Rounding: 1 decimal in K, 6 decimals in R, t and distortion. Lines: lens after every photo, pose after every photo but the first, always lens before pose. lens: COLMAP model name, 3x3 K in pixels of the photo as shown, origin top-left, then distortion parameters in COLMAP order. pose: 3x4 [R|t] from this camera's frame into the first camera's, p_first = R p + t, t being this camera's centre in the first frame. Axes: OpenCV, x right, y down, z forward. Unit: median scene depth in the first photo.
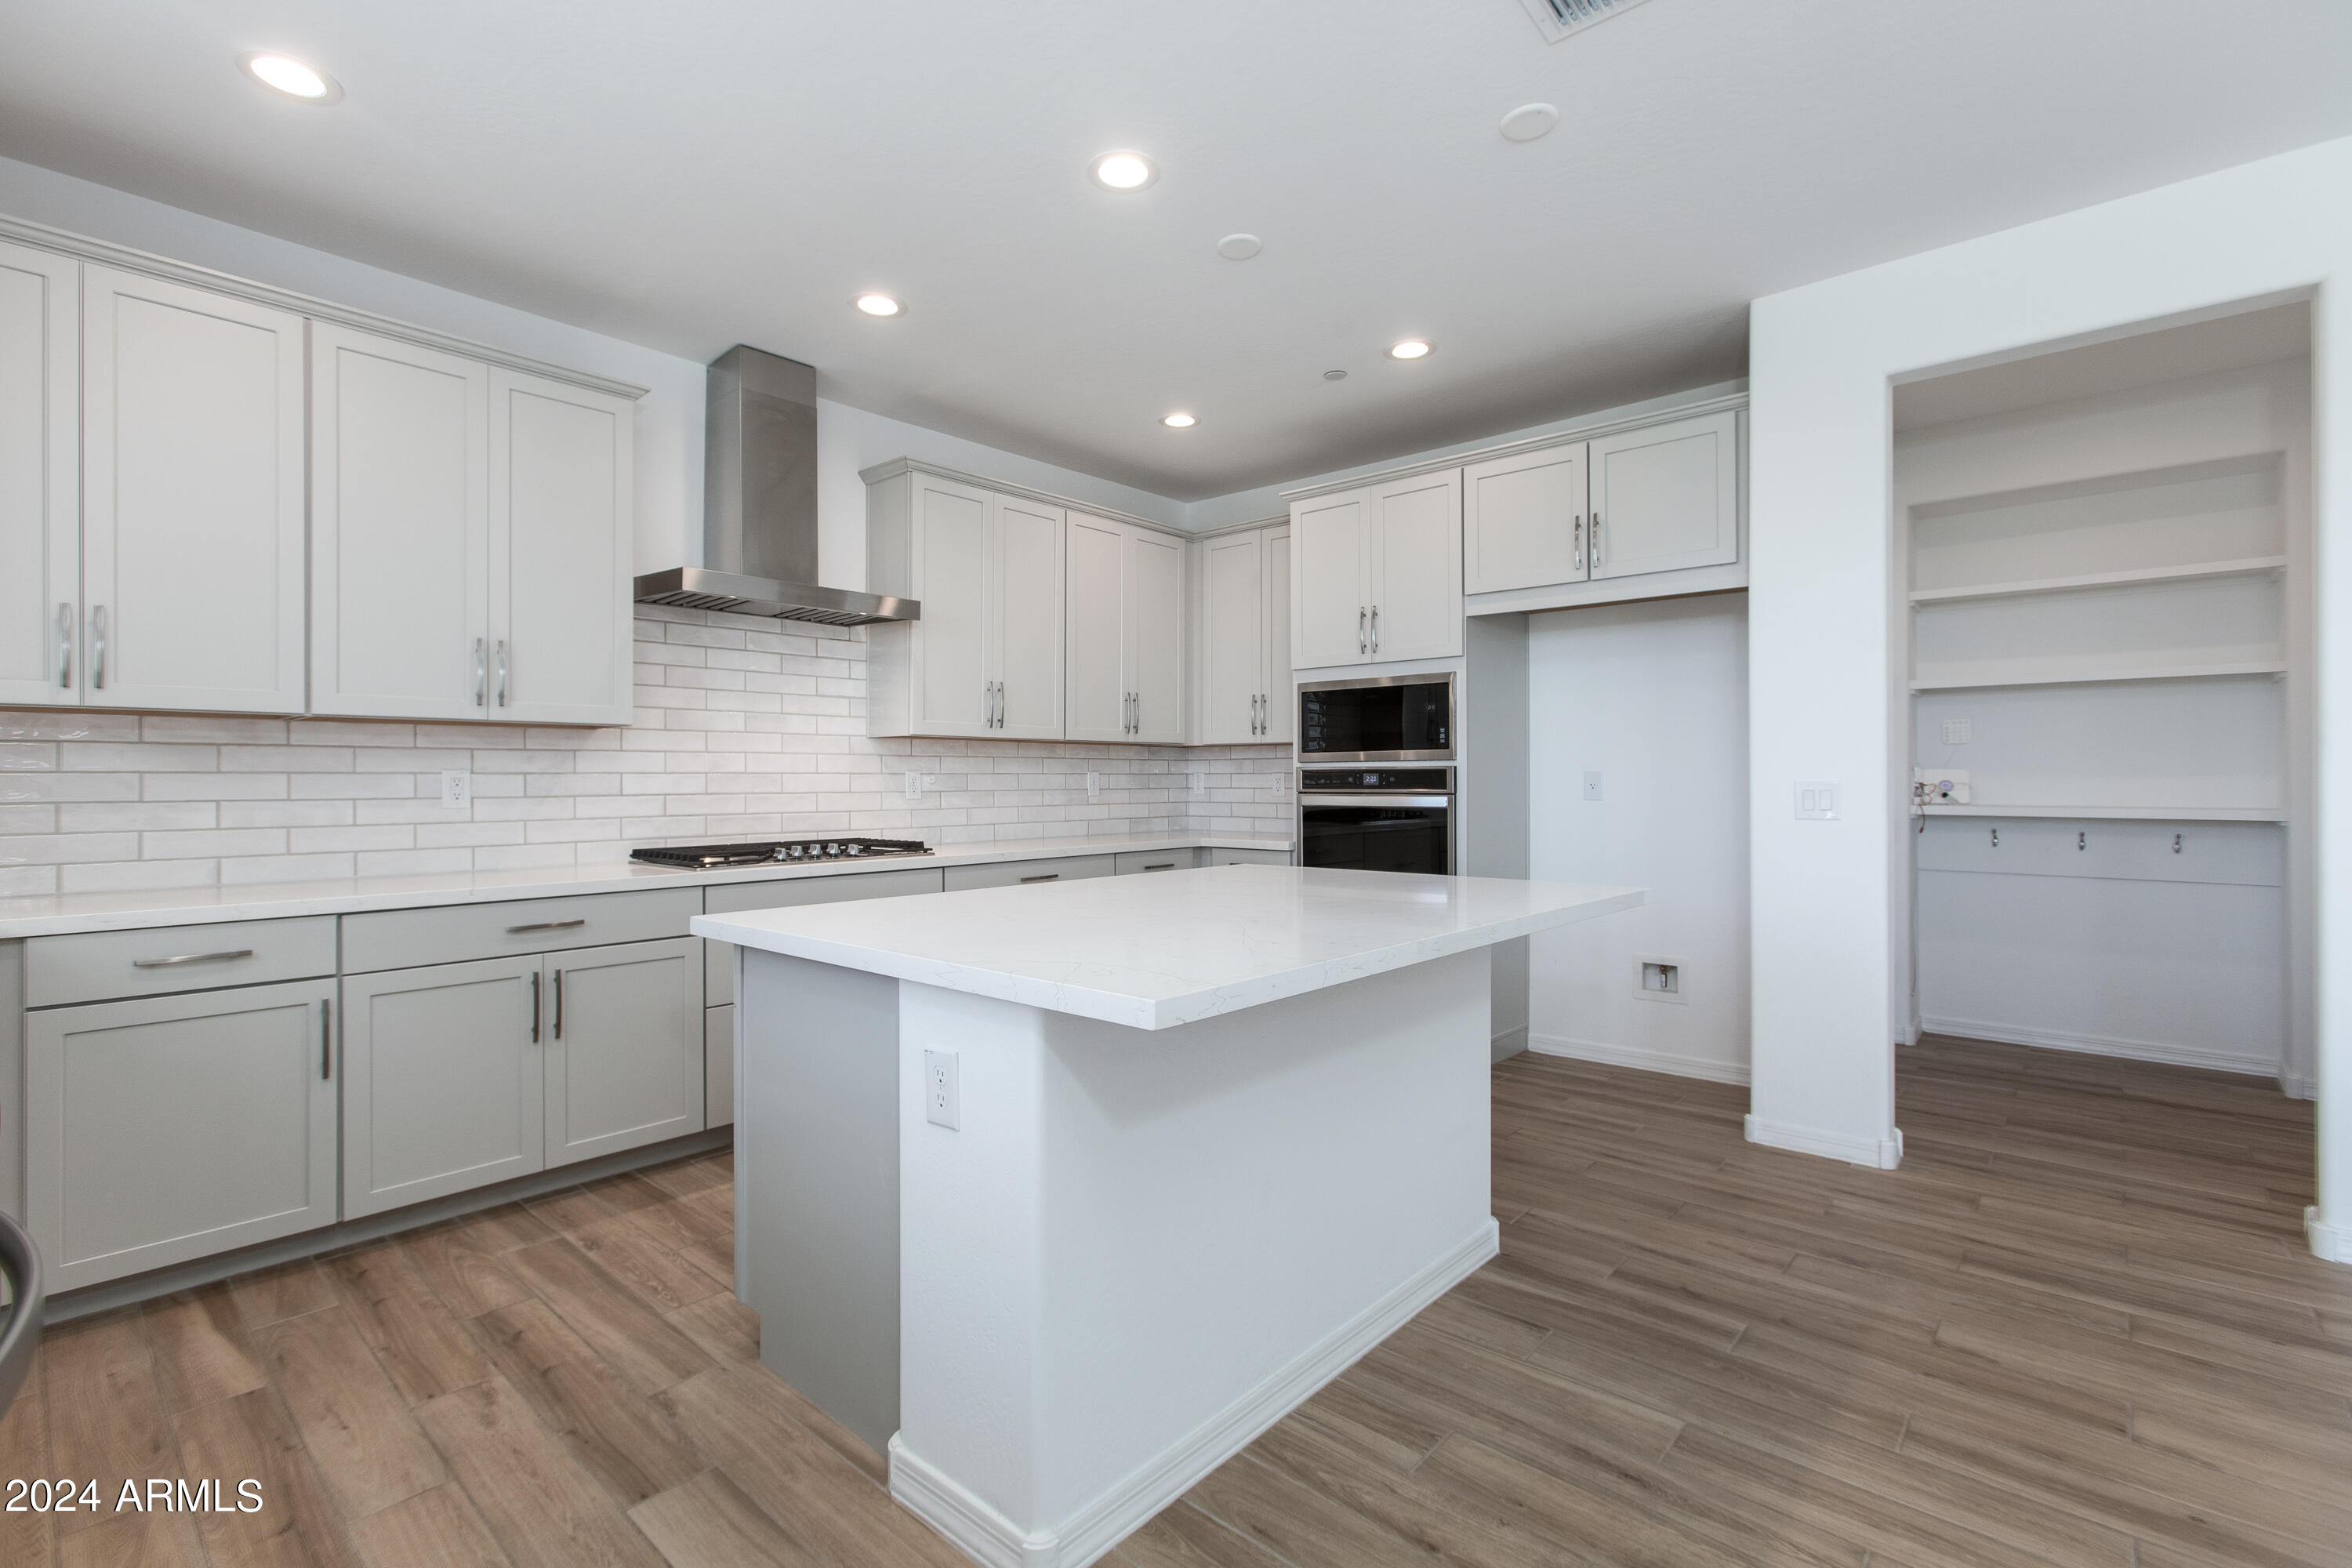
lens RADIAL K [[1056.4, 0, 1160.5], [0, 1056.4, 781.1], [0, 0, 1]] dist [-0.000716, 0.001254]
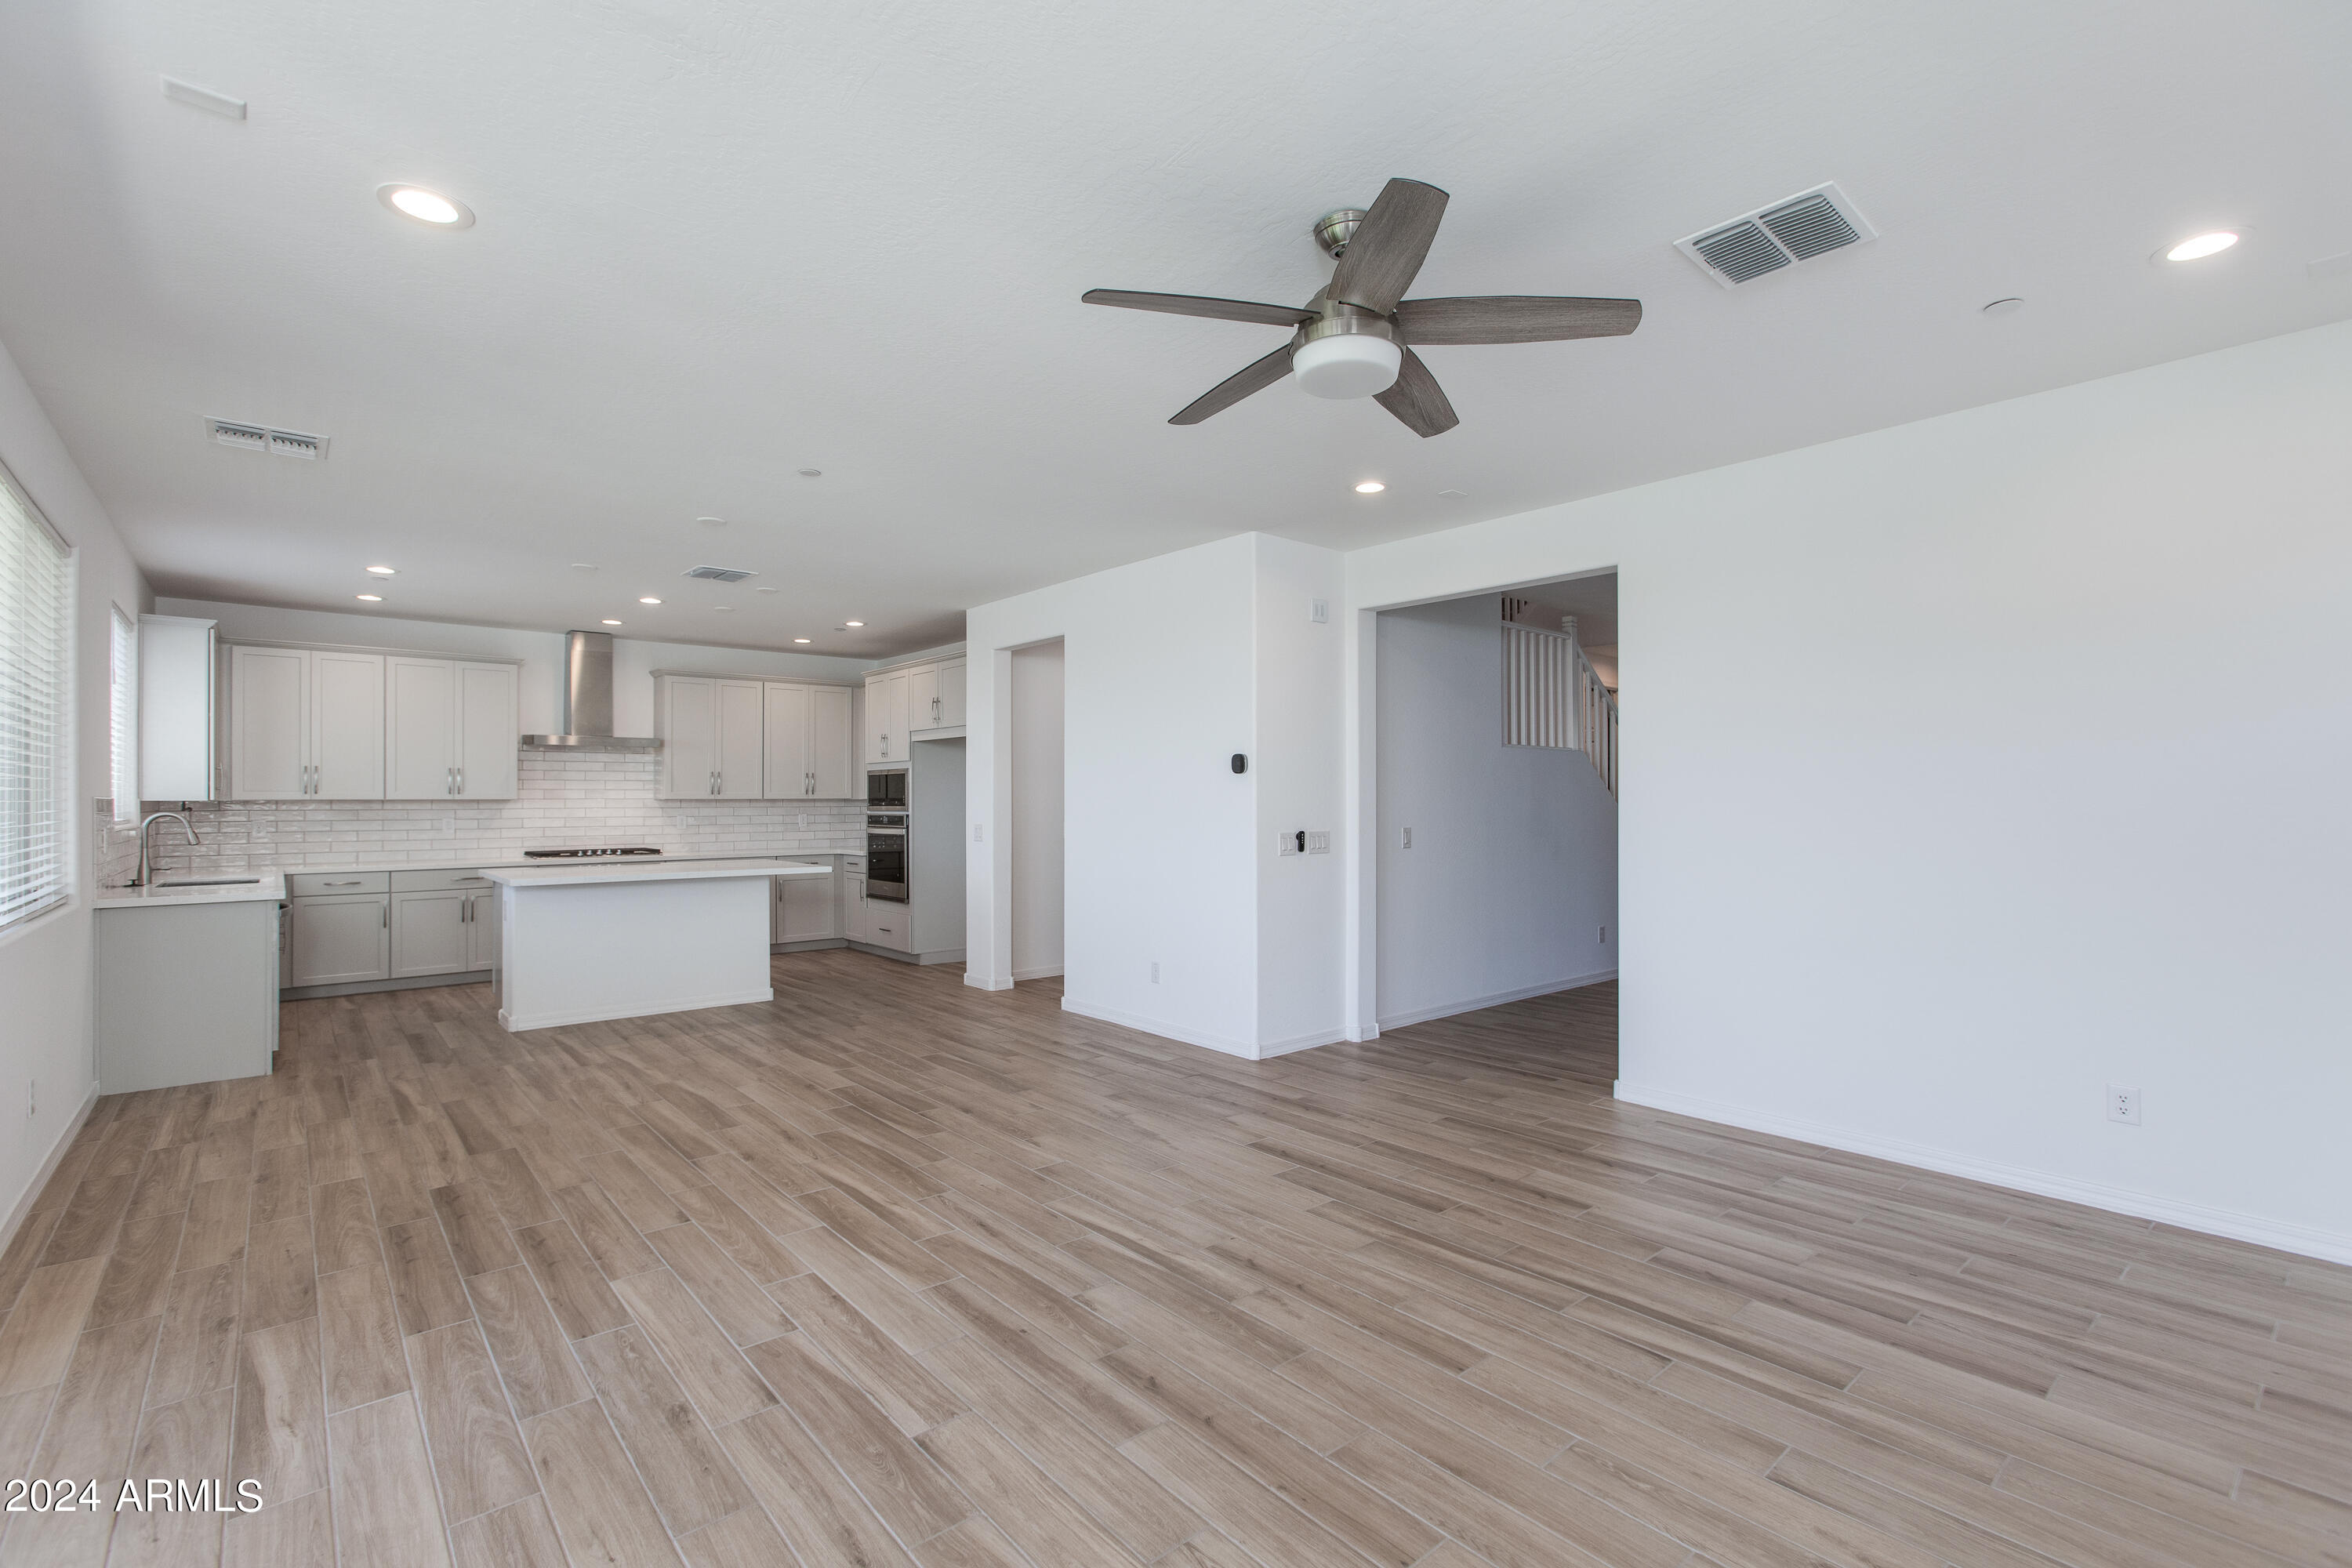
lens RADIAL K [[1052.9, 0, 1162.0], [0, 1052.9, 800.1], [0, 0, 1]] dist [-0.001147, 0.000200]
pose [[0.989547, -0.000090, -0.144210, 1.262098], [-0.000098, 0.999999, -0.001296, -0.046666], [0.144210, 0.001297, 0.989546, -1.126615]]
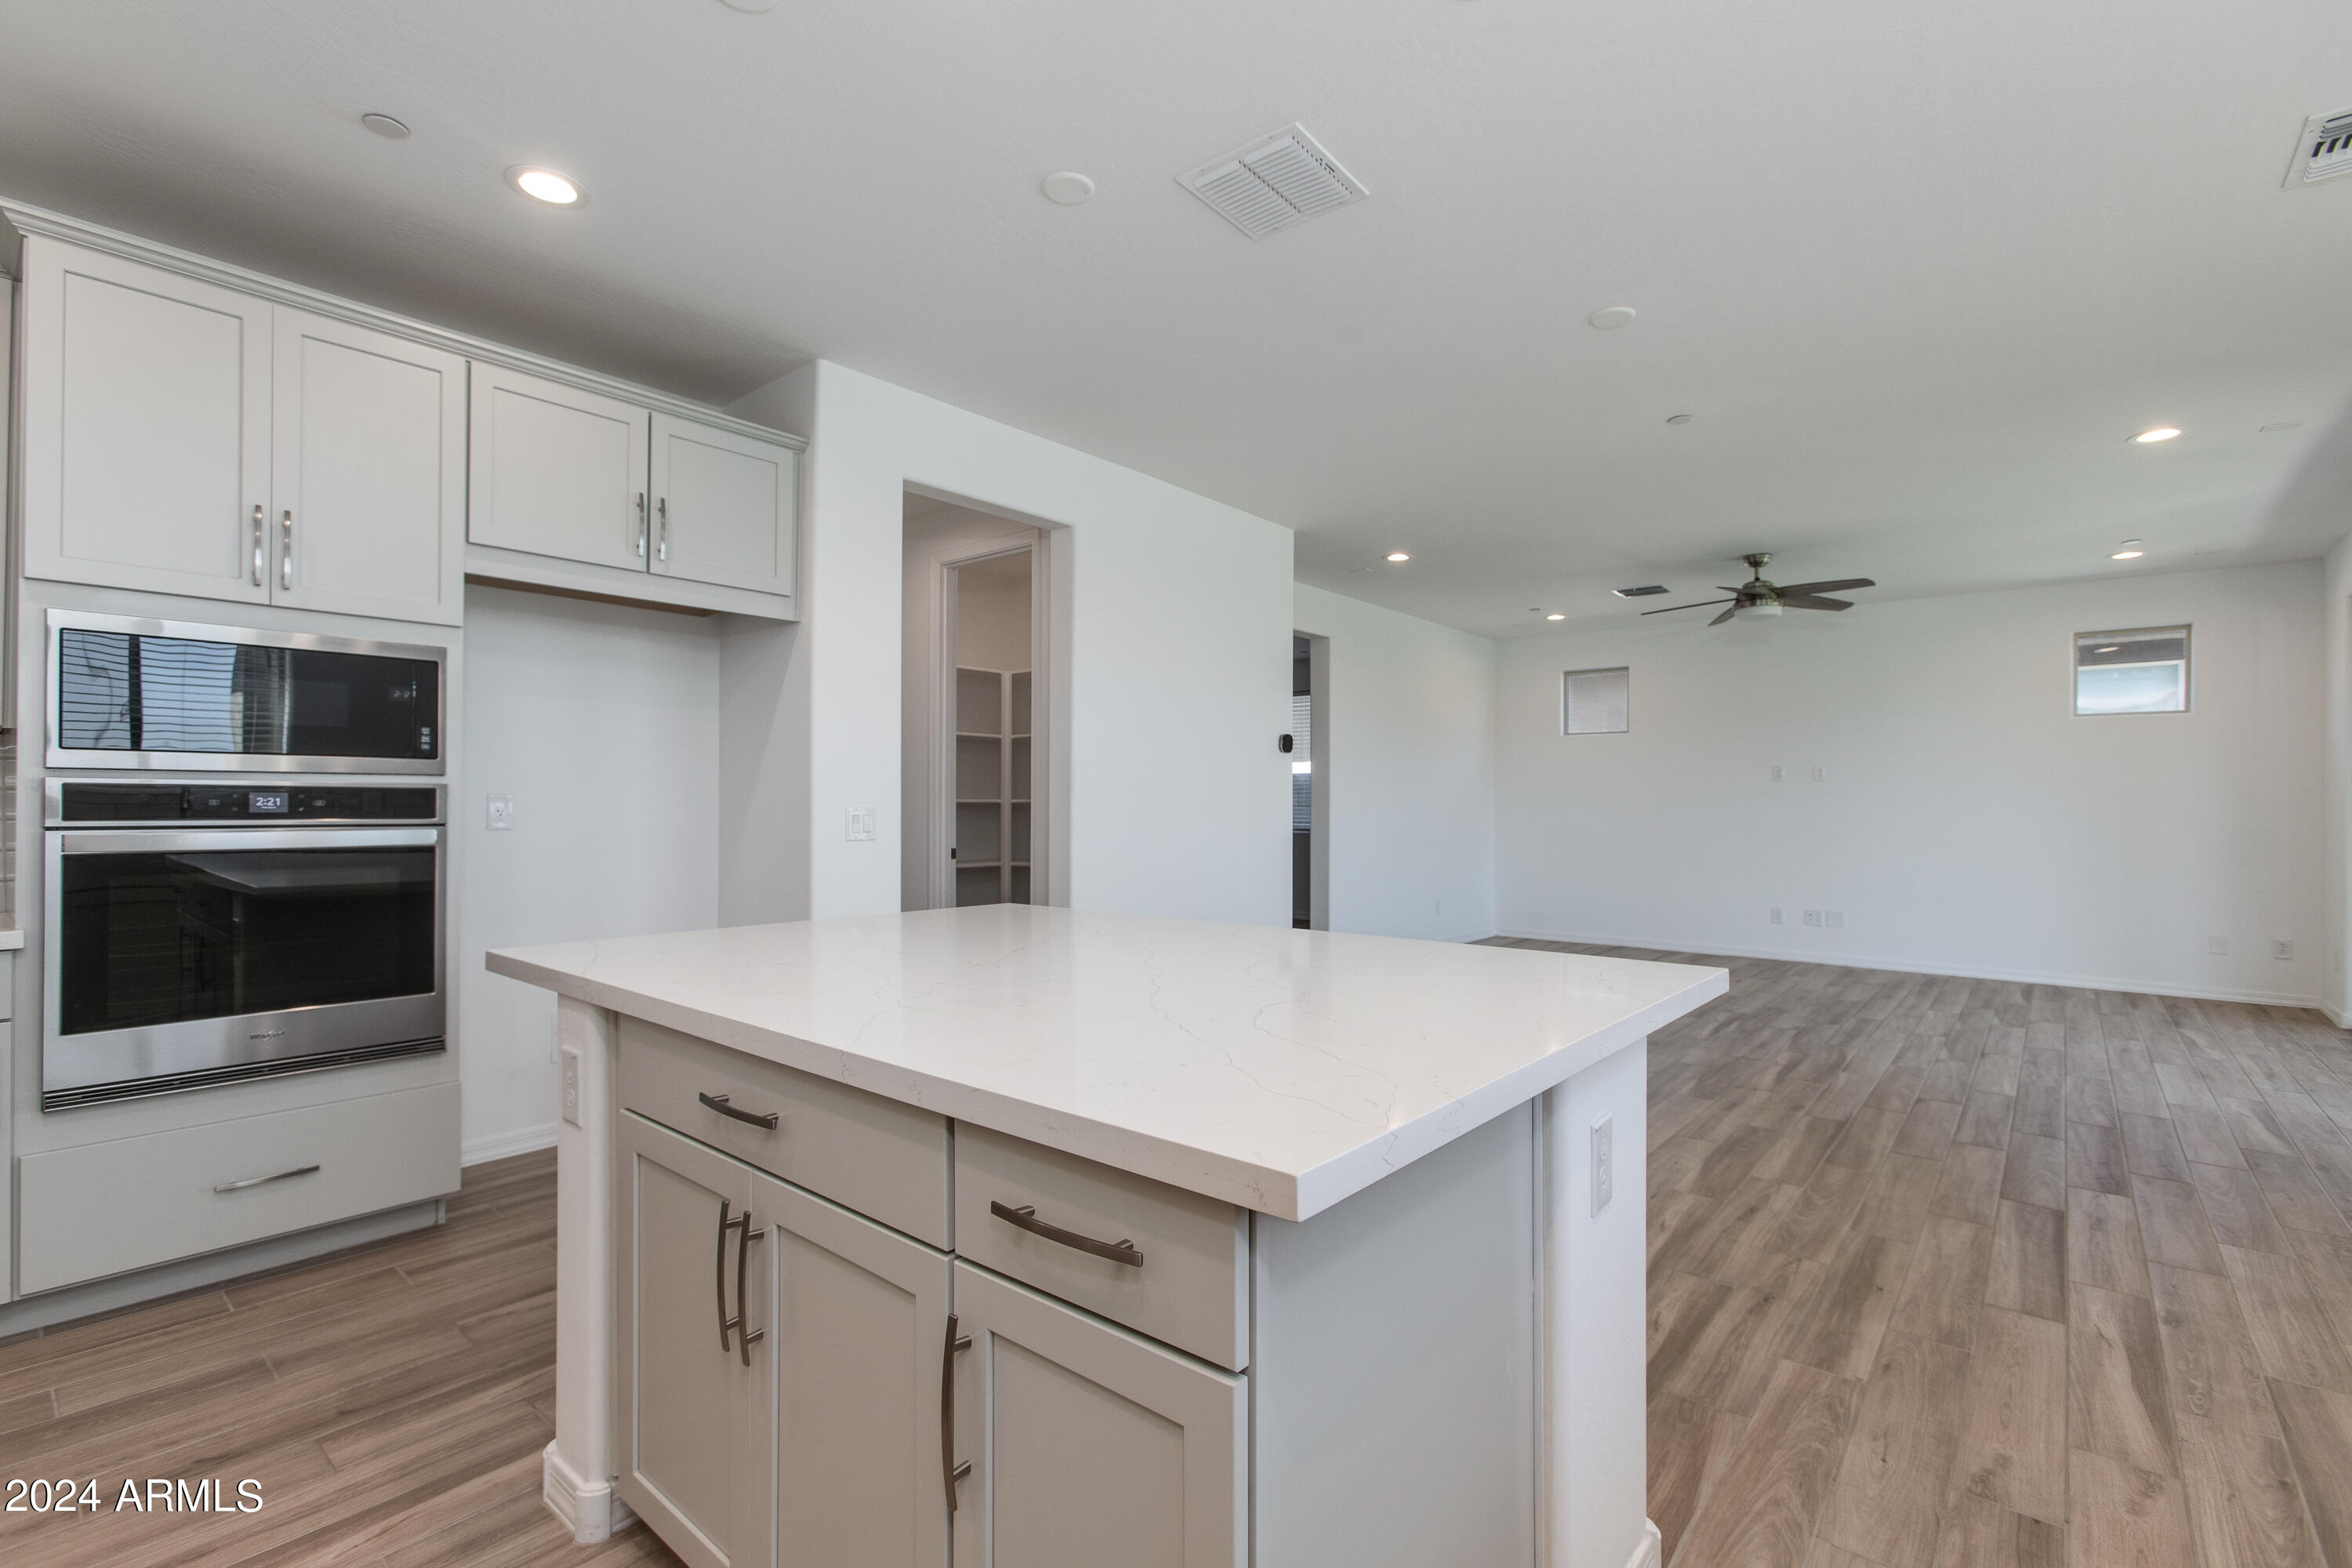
lens RADIAL K [[1052.9, 0, 1162.0], [0, 1052.9, 800.1], [0, 0, 1]] dist [-0.001147, 0.000200]
pose [[-0.022519, 0.009188, 0.999704, -0.496830], [-0.004100, 0.999949, -0.009283, 0.000621], [-0.999738, -0.004308, -0.022480, 0.654618]]
